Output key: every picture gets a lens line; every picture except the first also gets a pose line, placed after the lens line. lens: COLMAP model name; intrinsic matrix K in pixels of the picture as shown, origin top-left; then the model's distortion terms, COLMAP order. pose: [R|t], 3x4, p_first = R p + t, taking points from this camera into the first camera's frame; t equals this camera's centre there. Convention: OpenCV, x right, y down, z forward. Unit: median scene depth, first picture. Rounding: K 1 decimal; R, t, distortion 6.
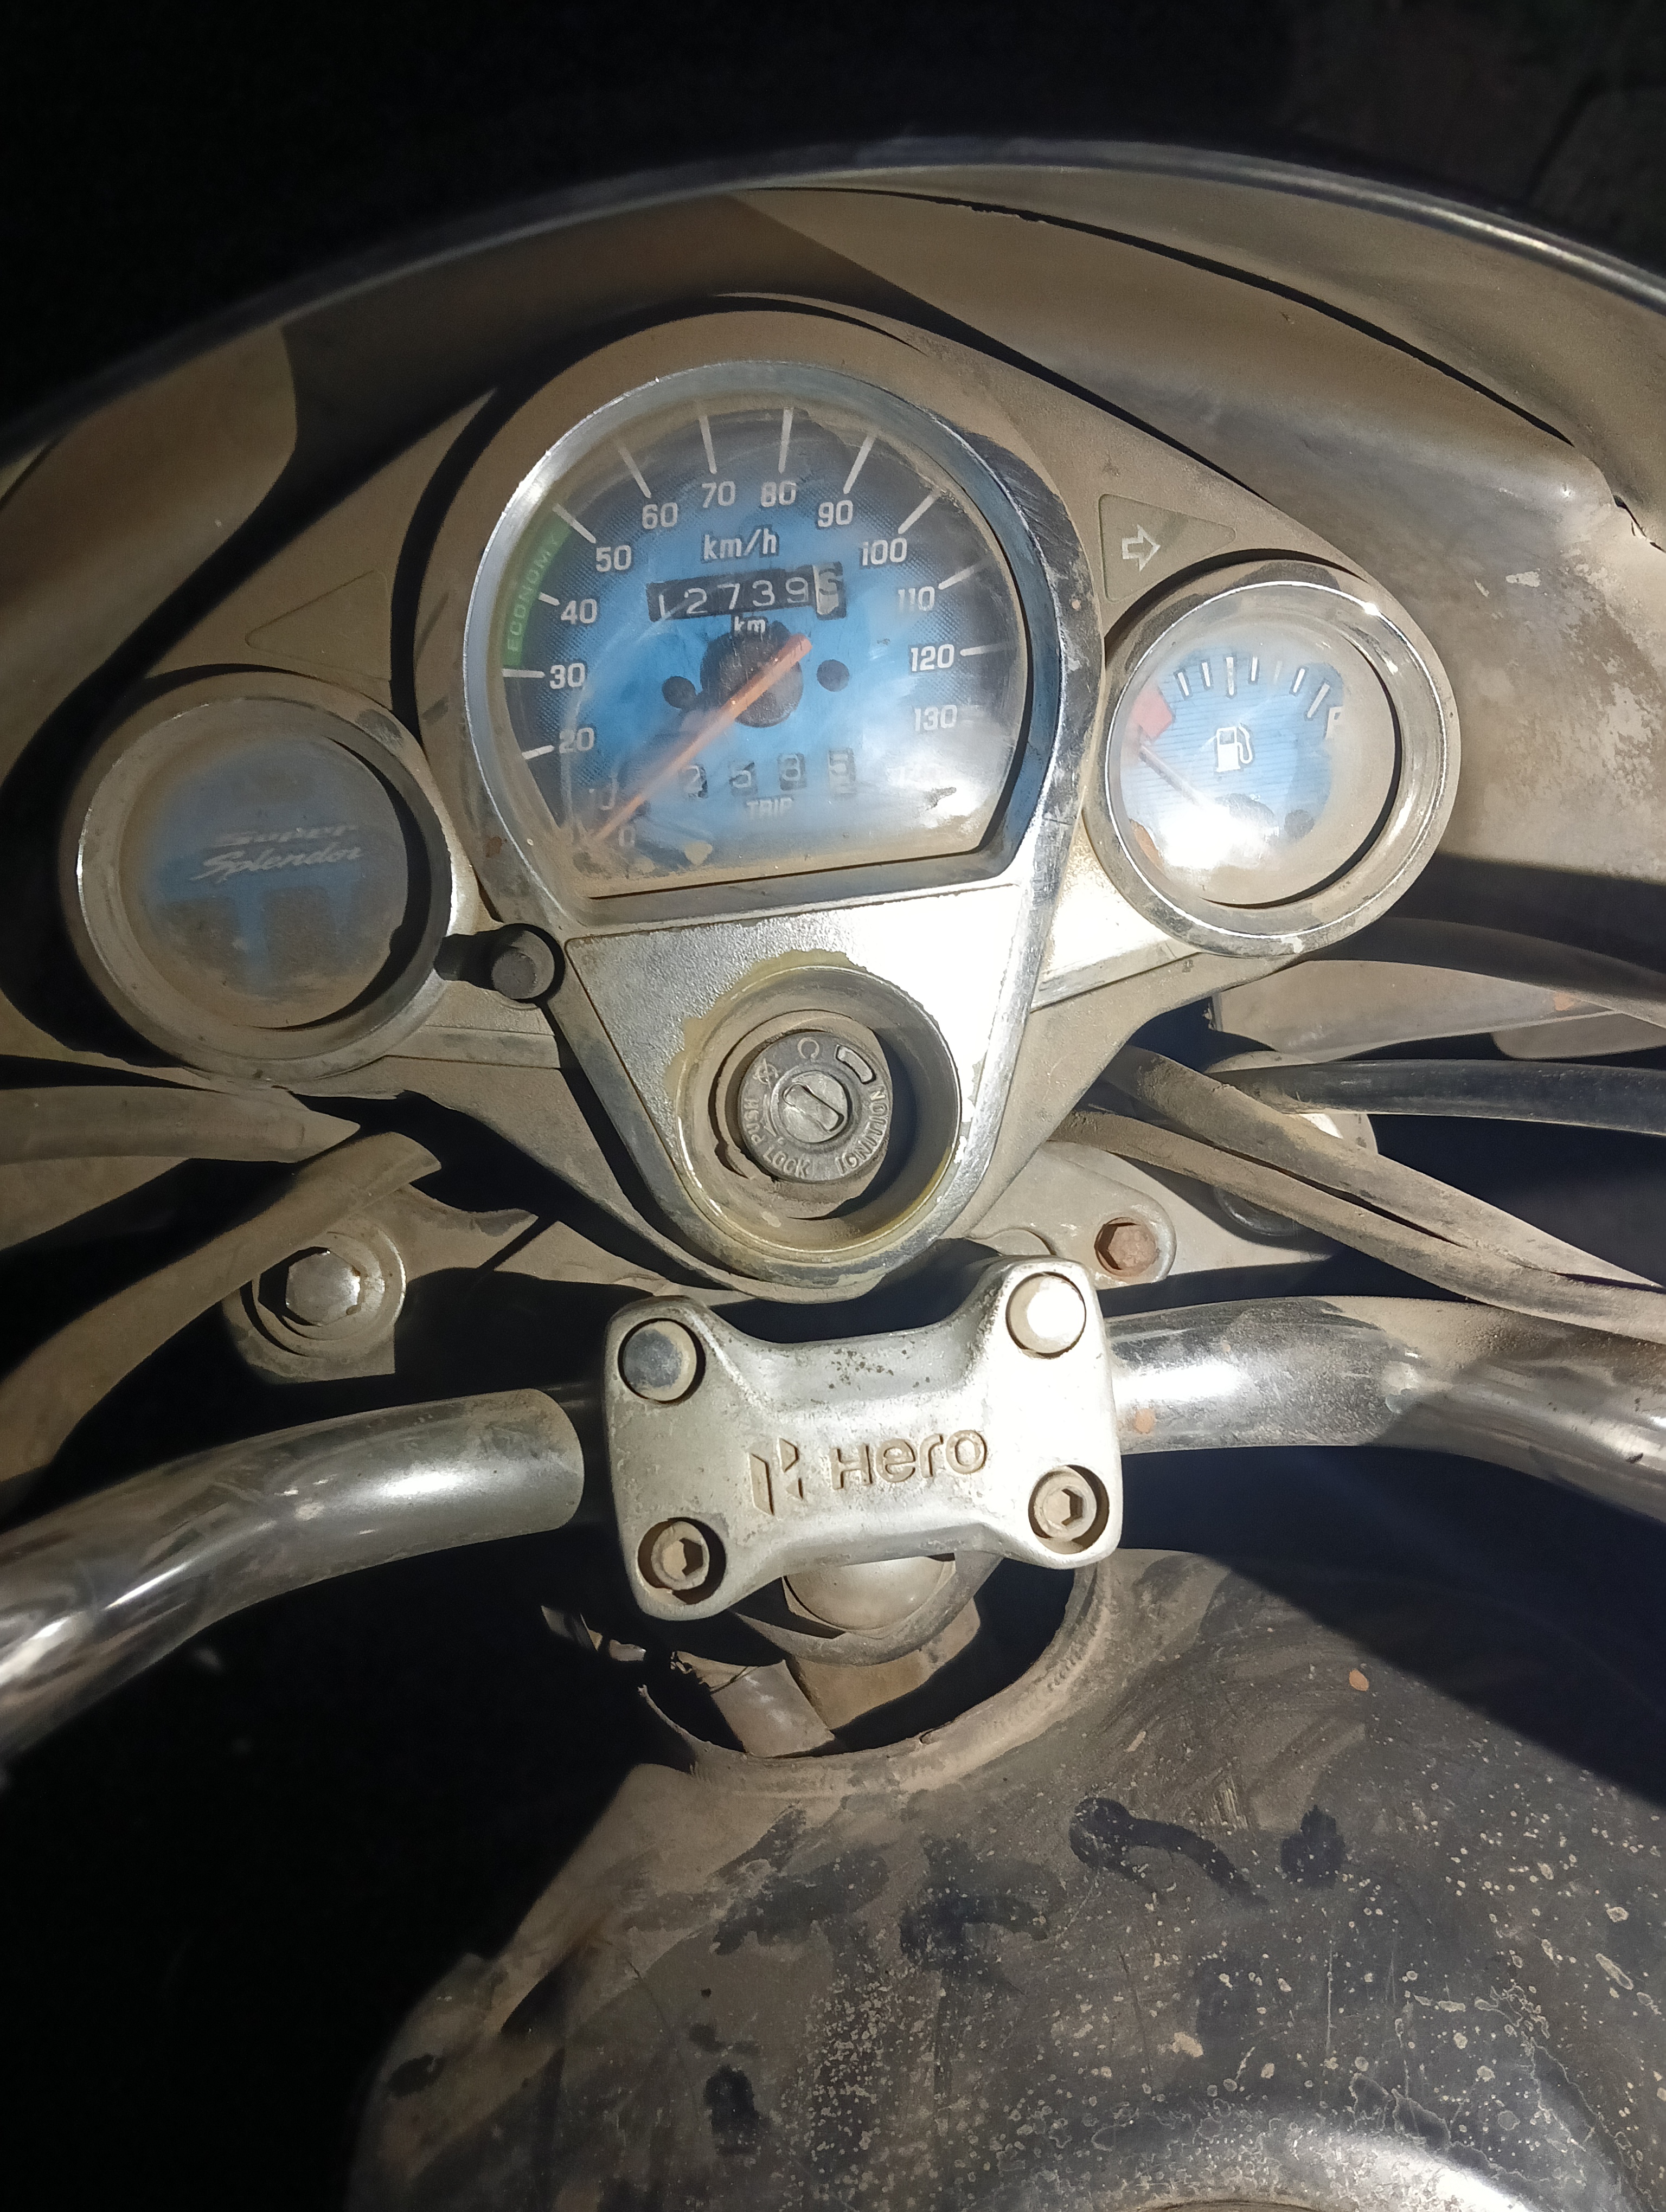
lens RADIAL K [[1826.8, 0, 846.0], [0, 1826.8, 1128.9], [0, 0, 1]] dist [0.072991, -0.239324]
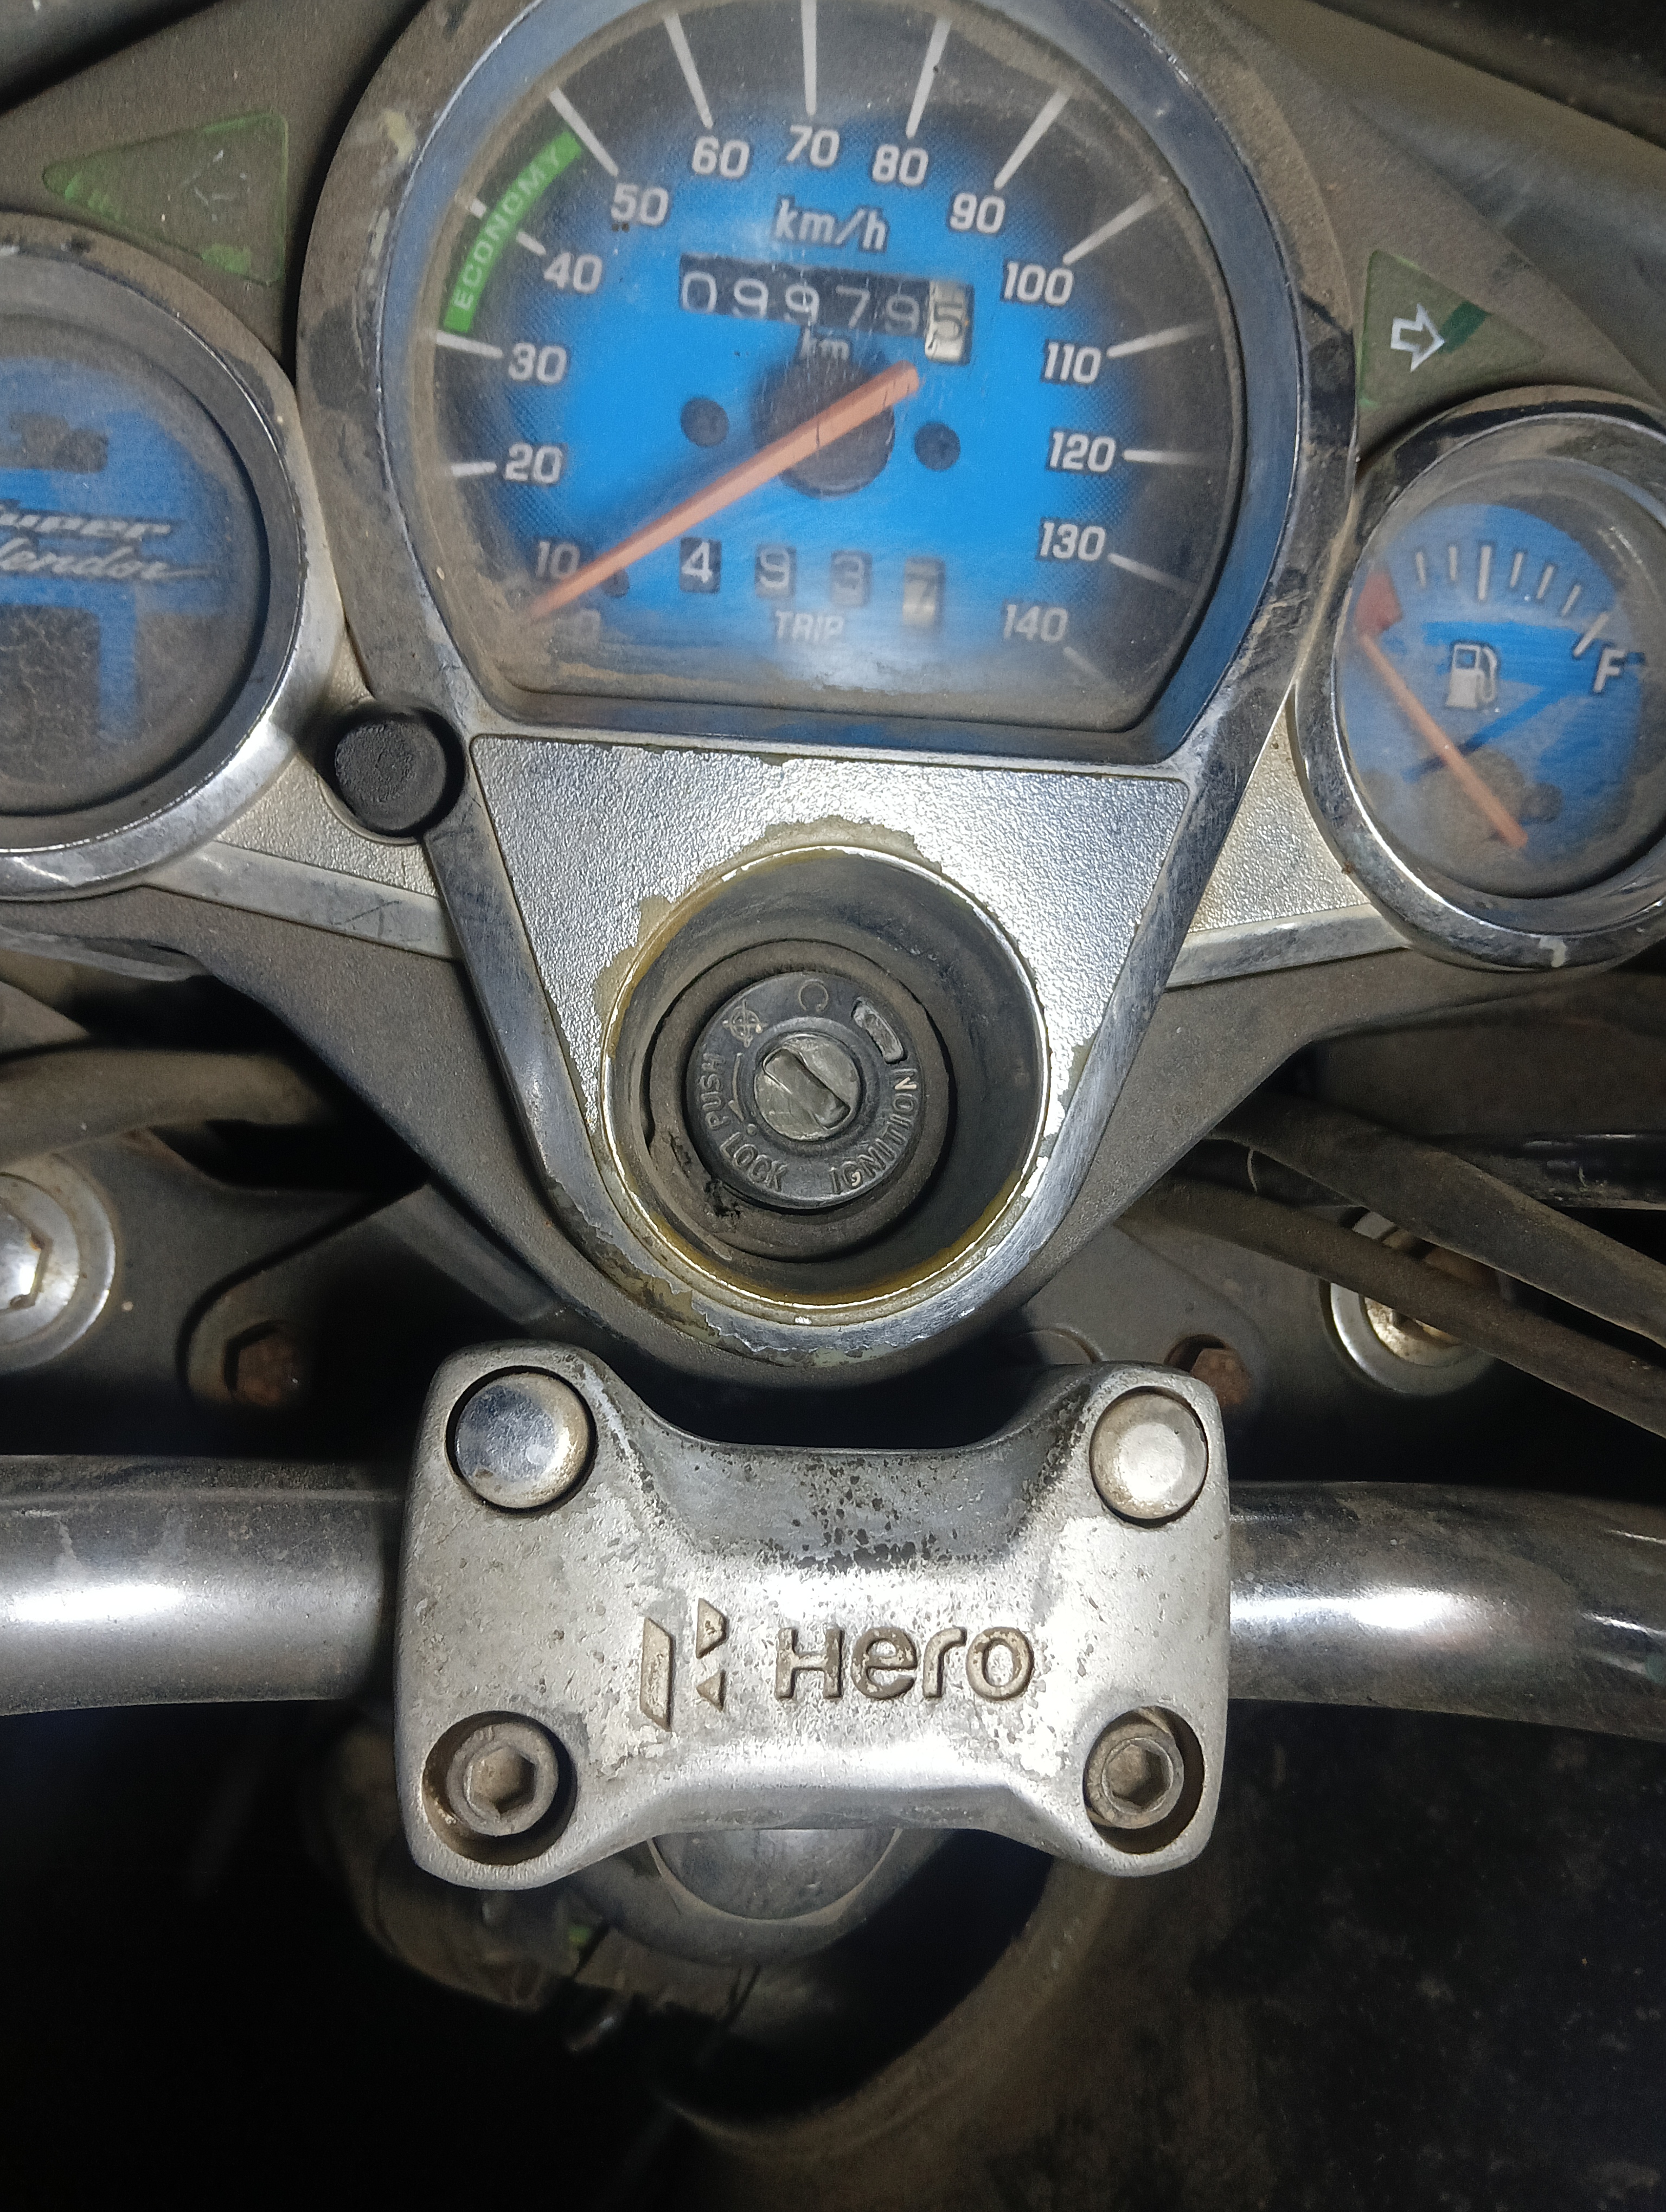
lens RADIAL K [[1883.7, 0, 845.5], [0, 1883.7, 1117.8], [0, 0, 1]] dist [0.014324, -0.099837]
pose [[0.983640, 0.154109, 0.093285, -0.066792], [-0.144119, 0.983894, -0.105749, 0.069655], [-0.108079, 0.090574, 0.990008, 0.358973]]
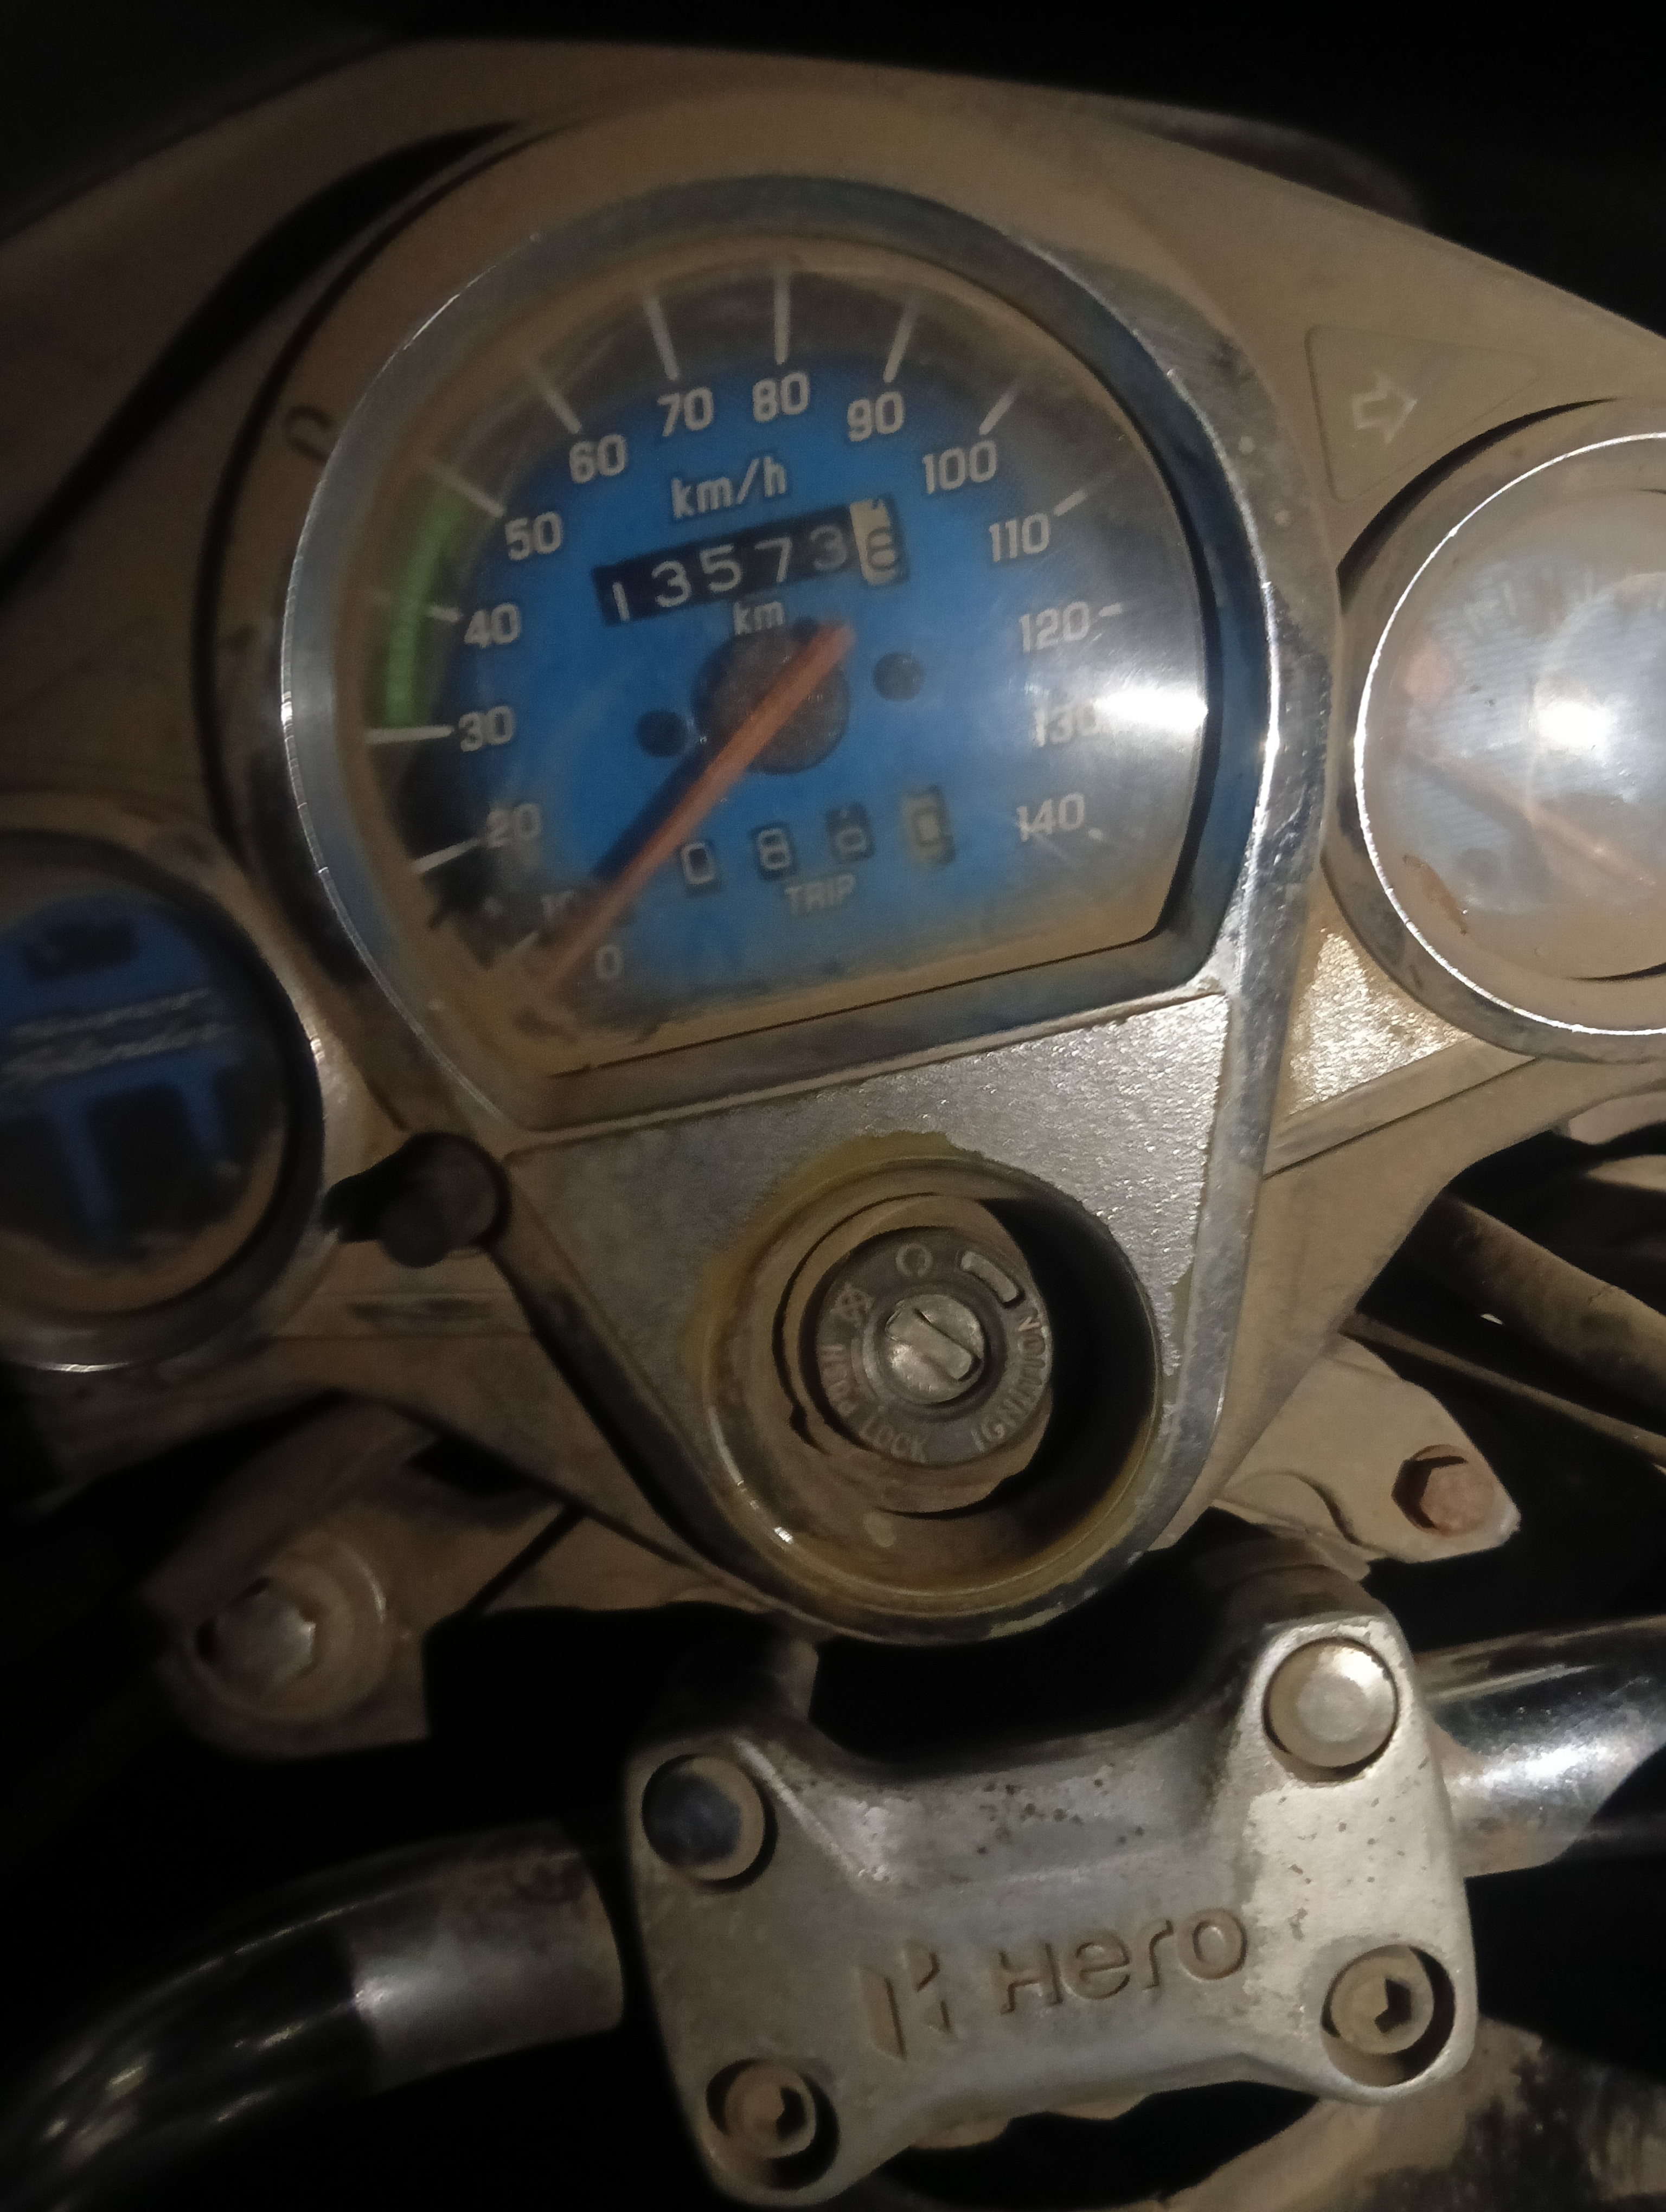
lens RADIAL K [[1826.8, 0, 841.0], [0, 1826.8, 1114.2], [0, 0, 1]] dist [0.072991, -0.239324]
pose [[0.986143, -0.084307, -0.142877, 0.052001], [0.090103, 0.995332, 0.034585, -0.124286], [0.139294, -0.046979, 0.989136, 0.376954]]
